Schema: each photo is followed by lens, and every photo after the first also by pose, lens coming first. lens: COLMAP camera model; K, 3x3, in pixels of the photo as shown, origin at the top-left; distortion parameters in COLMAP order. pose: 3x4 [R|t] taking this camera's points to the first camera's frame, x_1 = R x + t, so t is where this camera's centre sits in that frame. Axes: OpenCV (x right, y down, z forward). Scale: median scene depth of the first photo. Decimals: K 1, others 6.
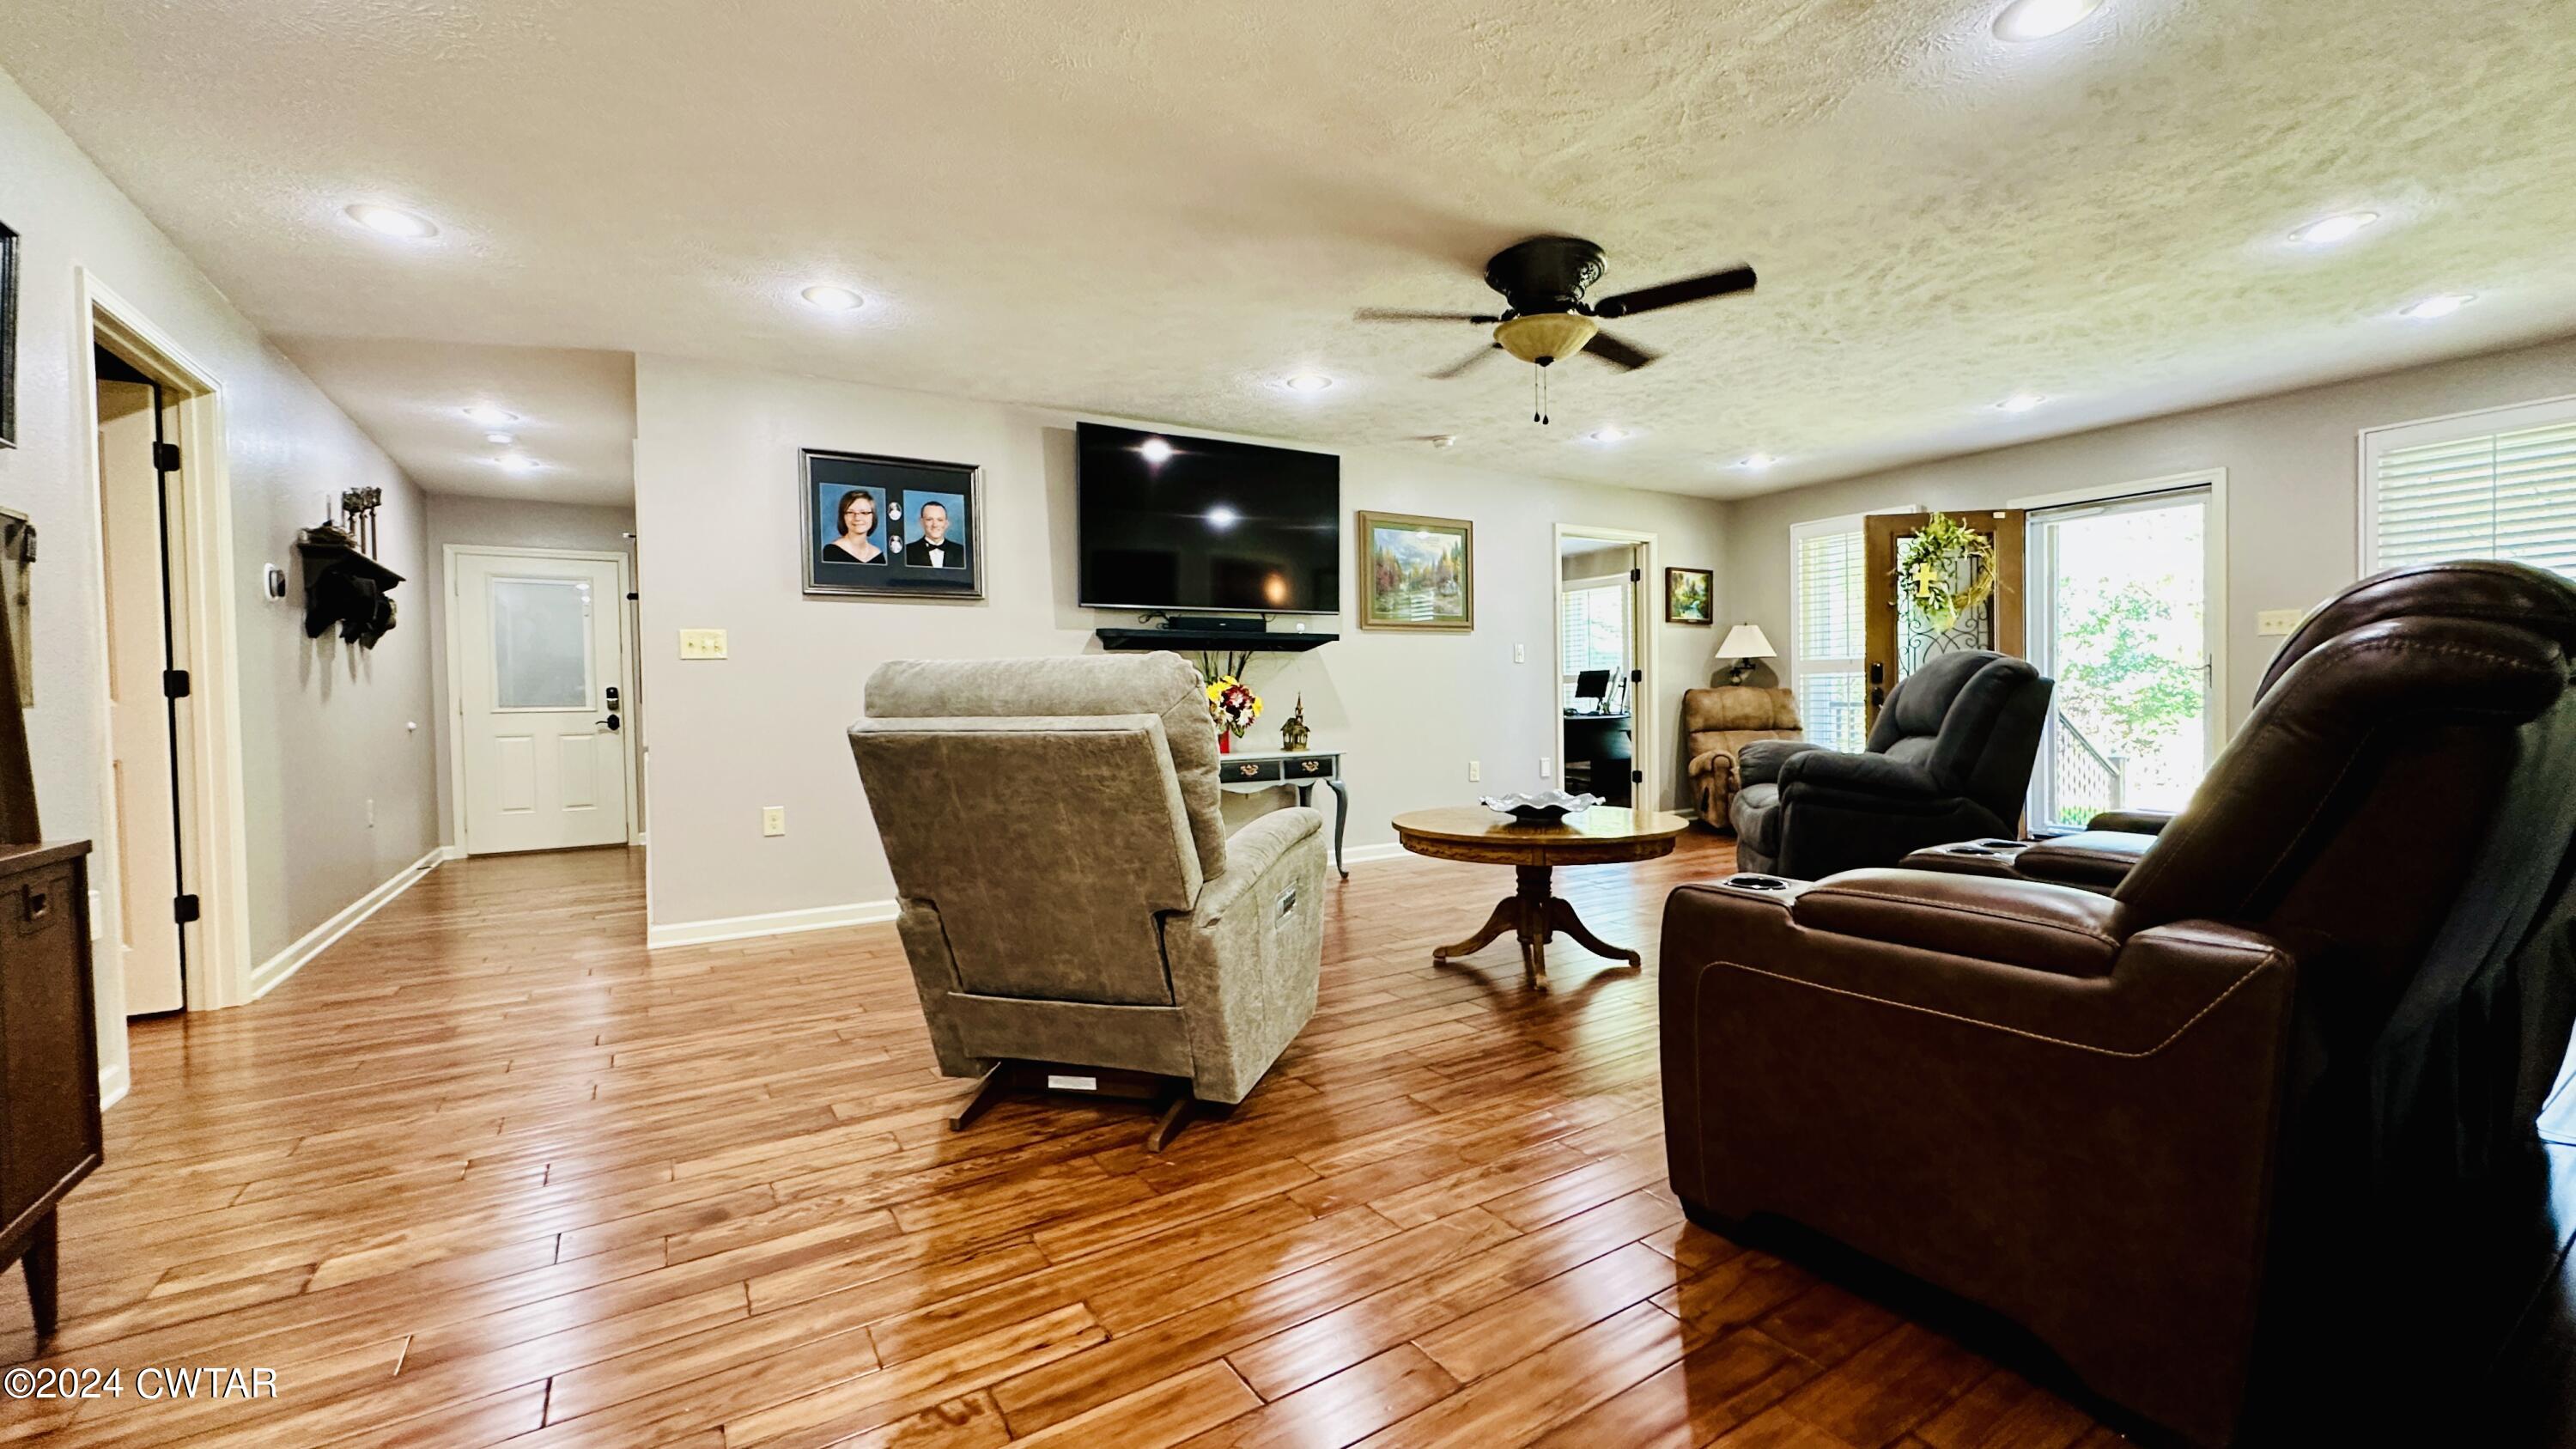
lens RADIAL K [[1030.8, 0, 1288.0], [0, 1030.8, 724.5], [0, 0, 1]] dist [-0.002383, 0.000113]
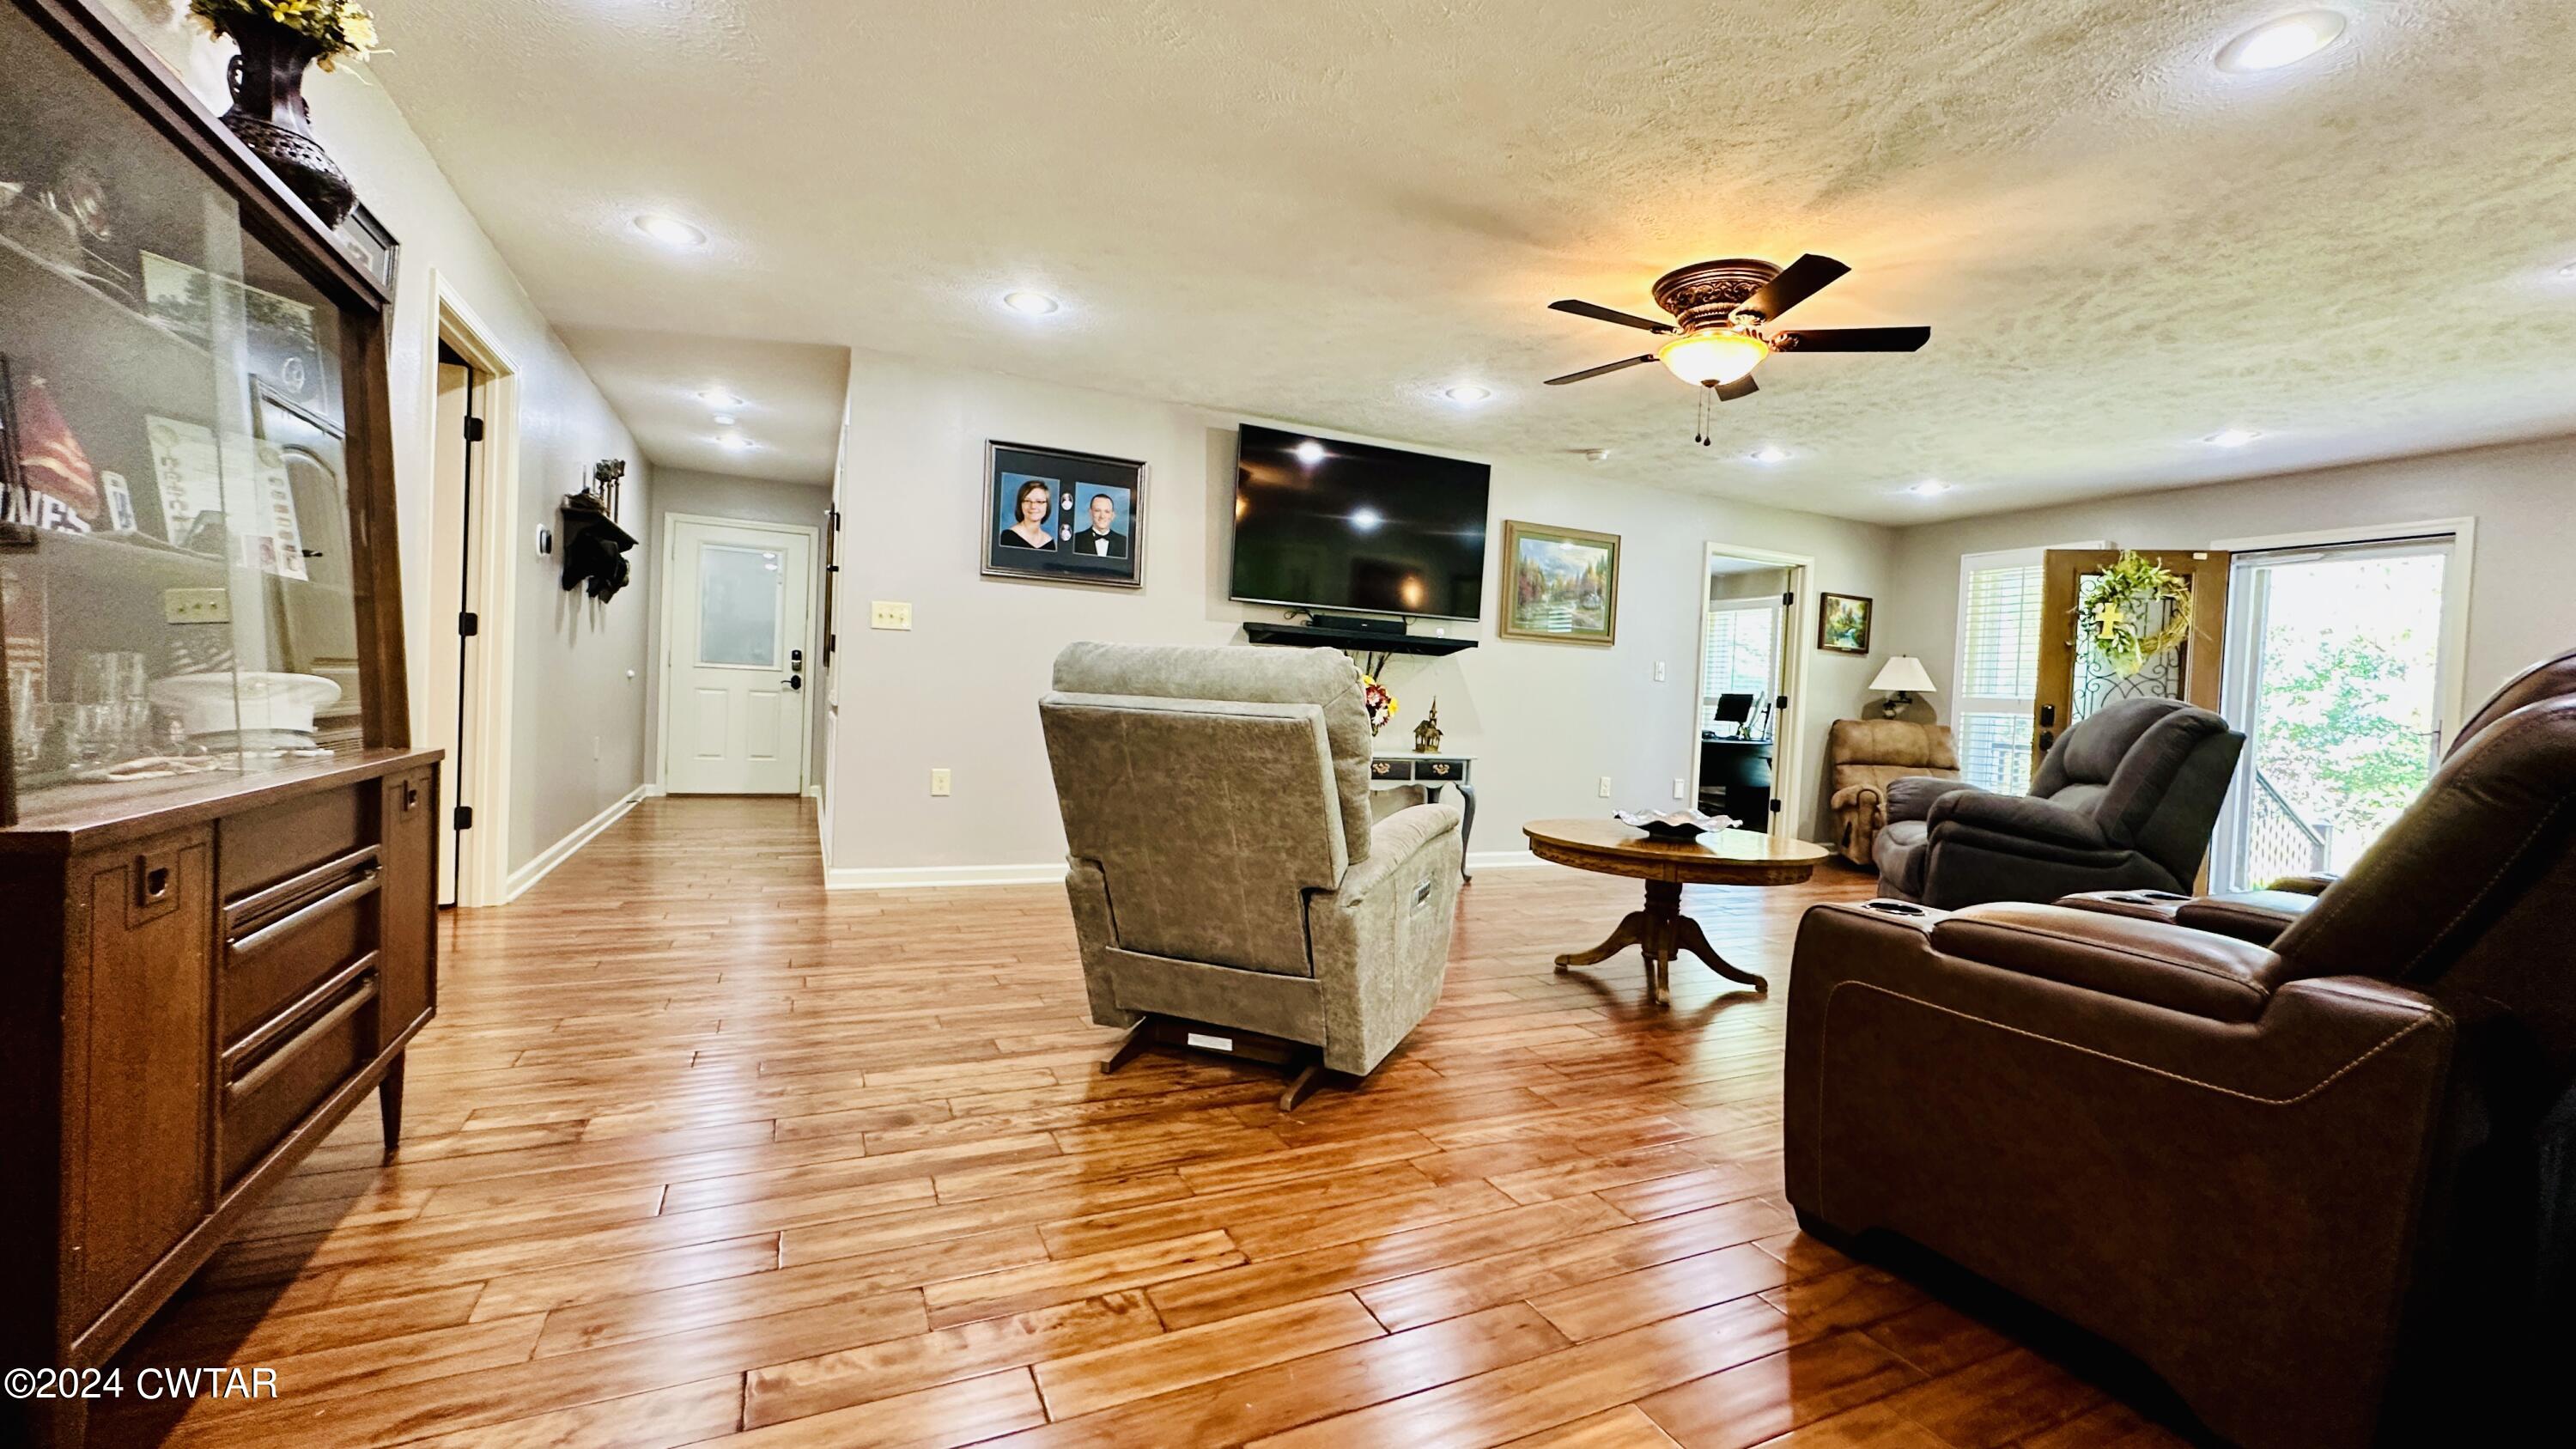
lens RADIAL K [[1030.8, 0, 1288.0], [0, 1030.8, 724.5], [0, 0, 1]] dist [-0.002383, 0.000113]
pose [[0.990712, 0.068966, -0.117193, -0.019497], [-0.068972, 0.997611, 0.004010, 0.005064], [0.117189, 0.004111, 0.993101, -0.047923]]
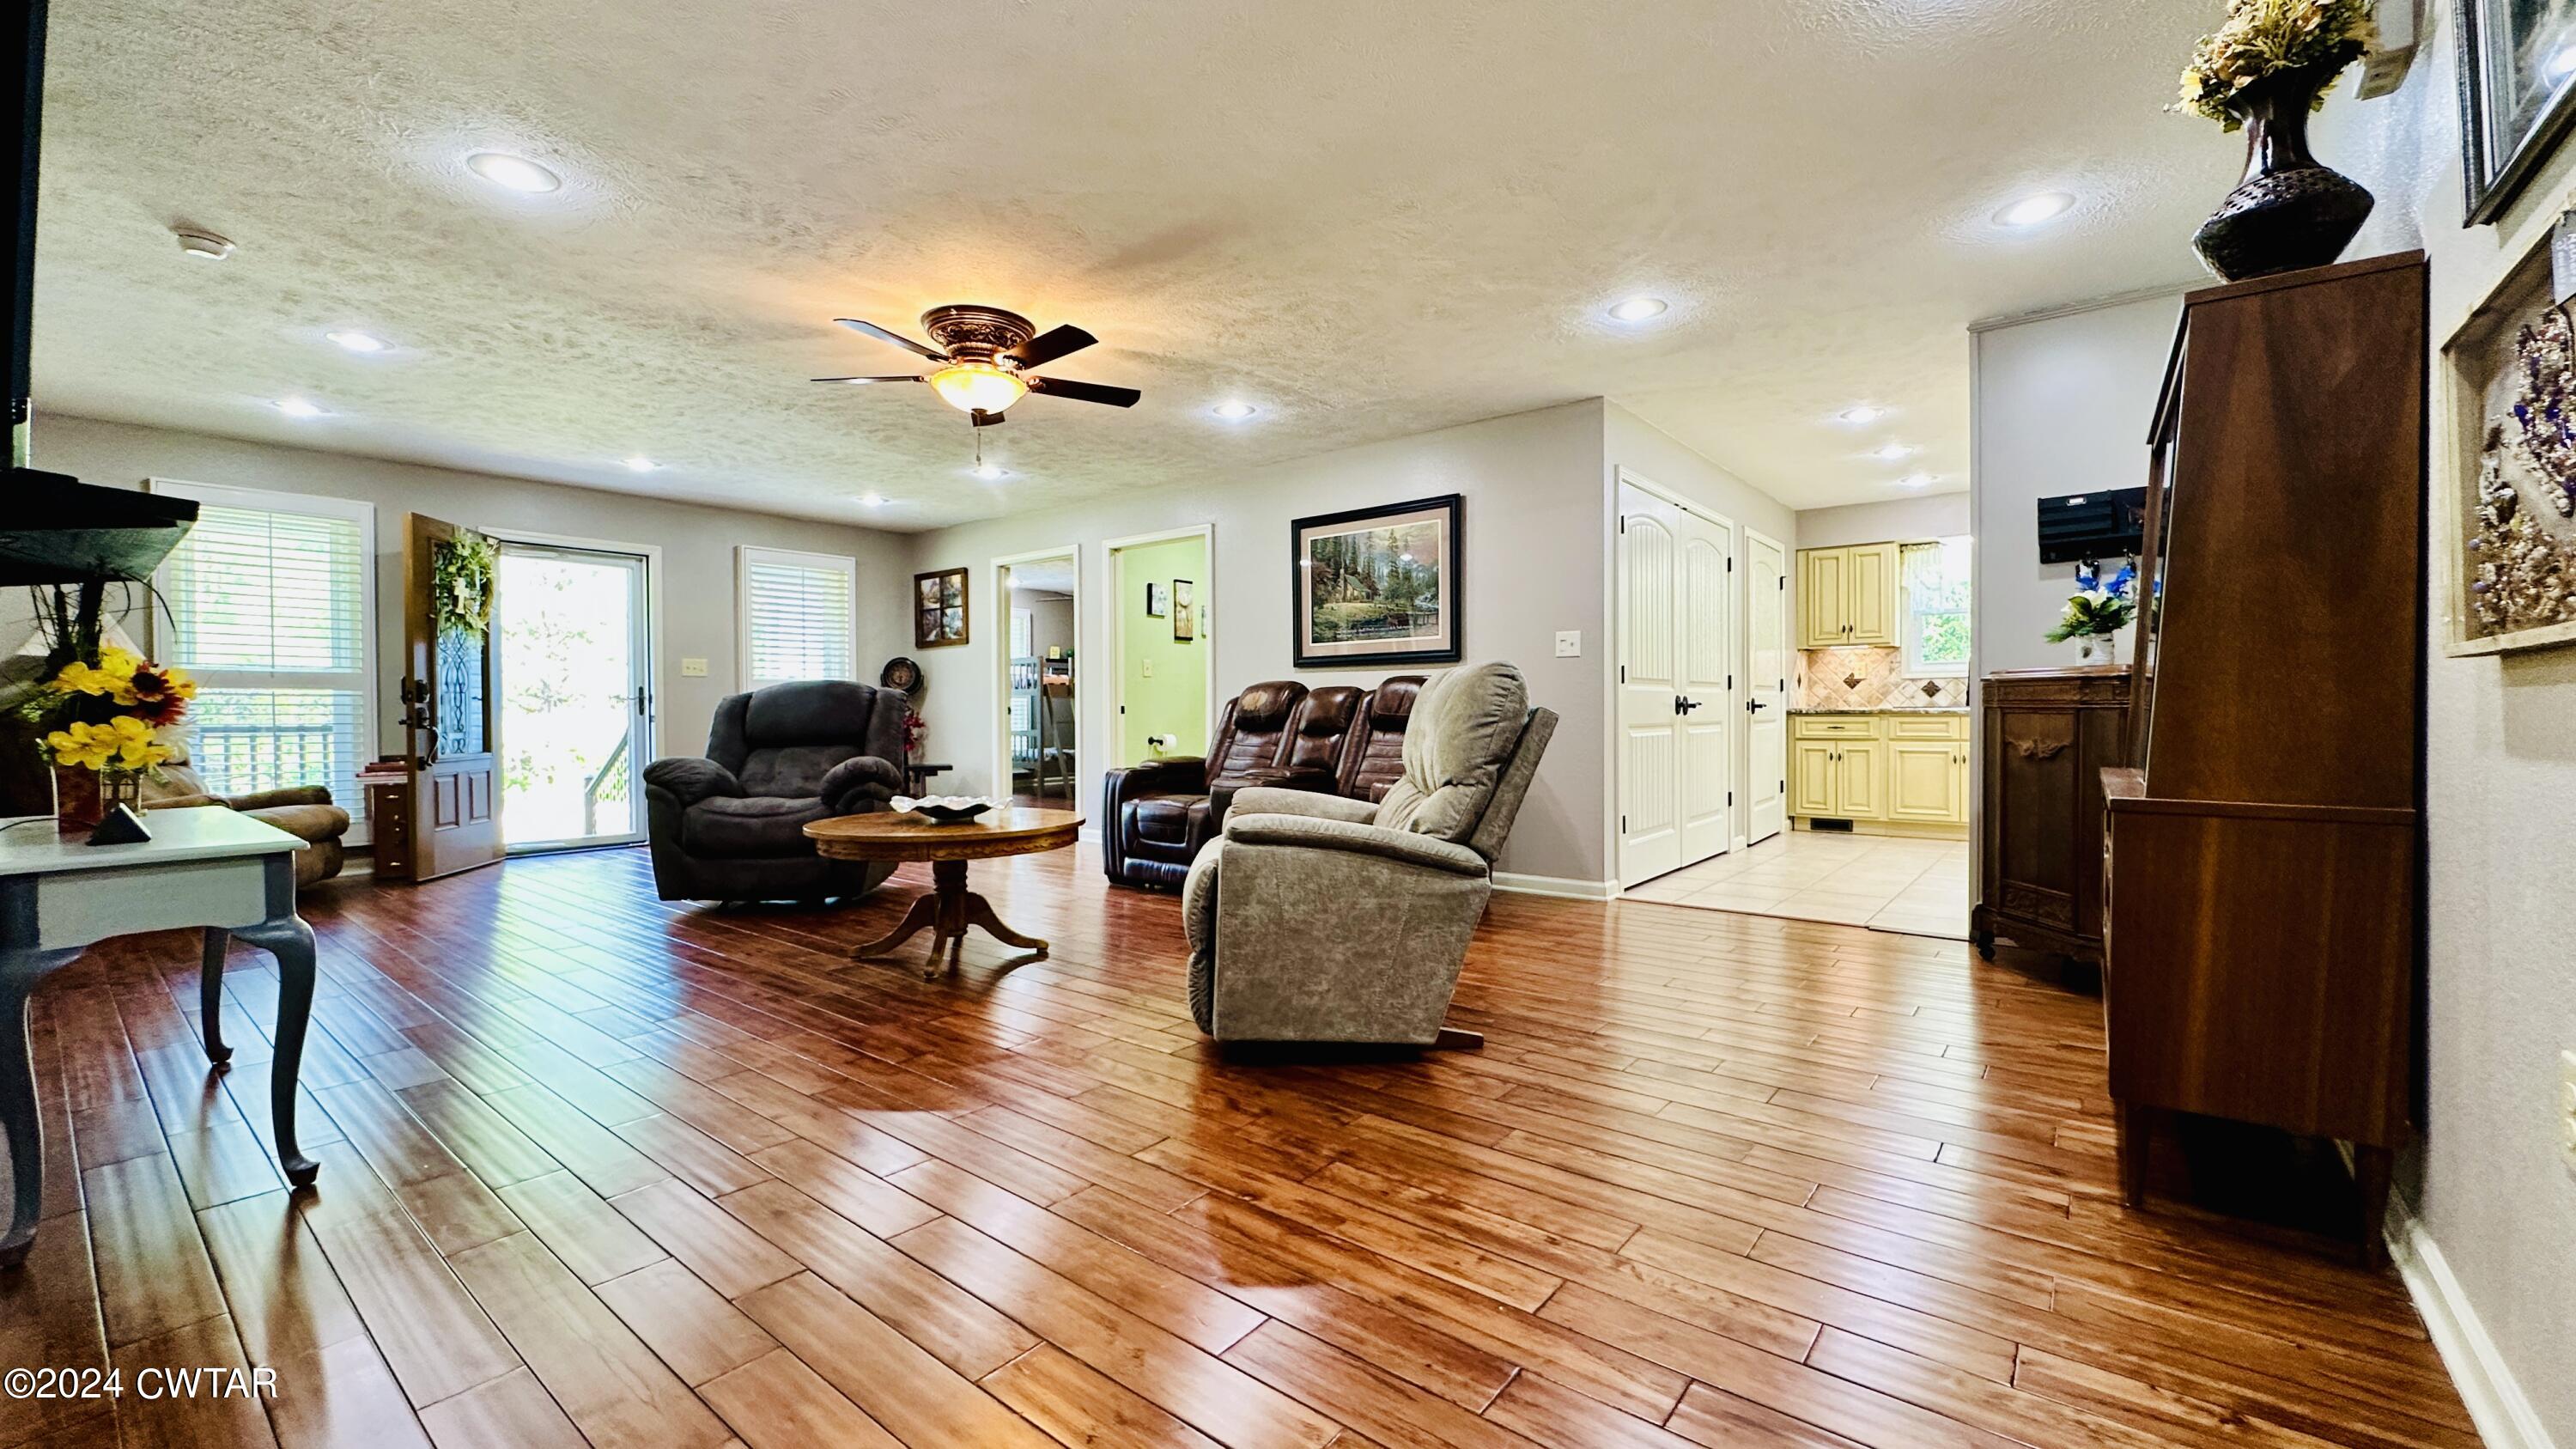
lens RADIAL K [[1030.8, 0, 1288.0], [0, 1030.8, 724.5], [0, 0, 1]] dist [-0.002383, 0.000113]
pose [[-0.326754, 0.008137, 0.945074, -1.018982], [0.030658, 0.999528, 0.001994, 0.002331], [-0.944612, 0.029626, -0.326849, 1.162247]]
